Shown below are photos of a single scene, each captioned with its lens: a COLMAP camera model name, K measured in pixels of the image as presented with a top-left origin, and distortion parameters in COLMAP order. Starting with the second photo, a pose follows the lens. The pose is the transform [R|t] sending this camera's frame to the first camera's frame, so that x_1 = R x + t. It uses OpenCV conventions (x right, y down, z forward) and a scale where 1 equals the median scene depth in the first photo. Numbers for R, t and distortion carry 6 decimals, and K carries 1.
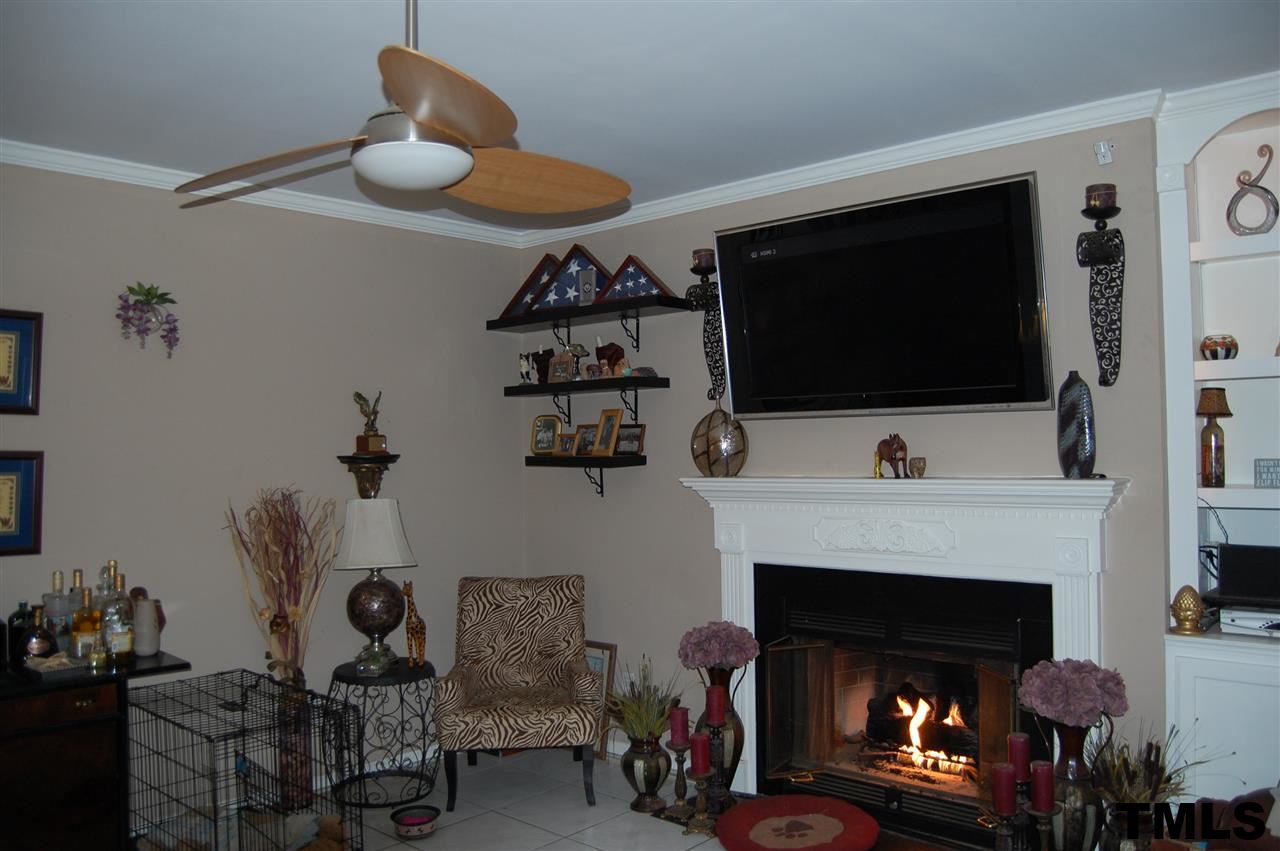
lens RADIAL K [[1011.6, 0, 639.7], [0, 1011.6, 426.3], [0, 0, 1]] dist [-0.082117, 0.030465]
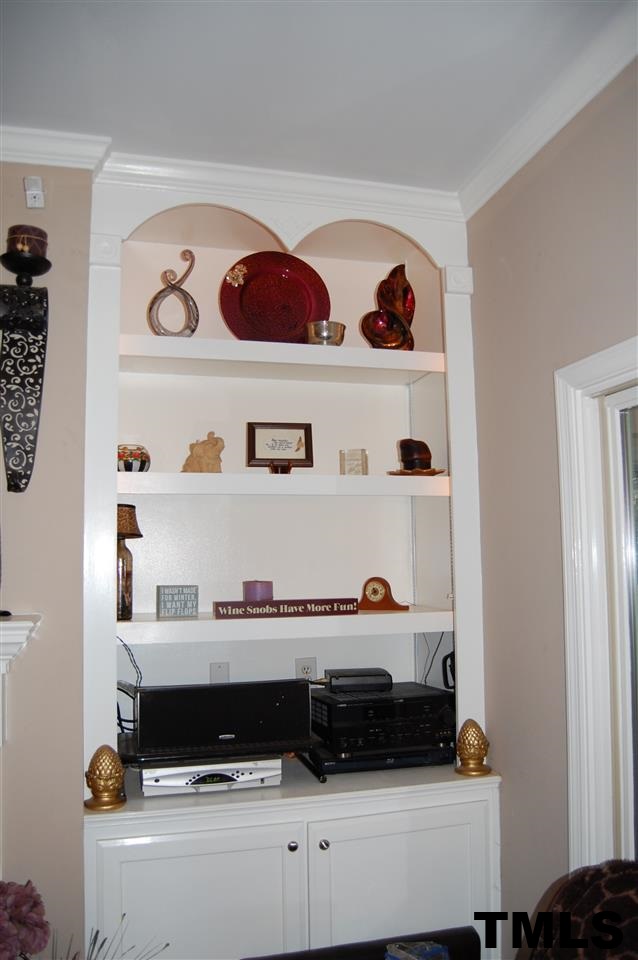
lens RADIAL K [[758.7, 0, 320.4], [0, 758.7, 497.2], [0, 0, 1]] dist [-0.082117, 0.030465]
pose [[0.549426, 0.074528, 0.832212, 0.125936], [-0.010082, 0.996533, -0.082587, 0.007758], [-0.835482, 0.036985, 0.548272, 0.500864]]
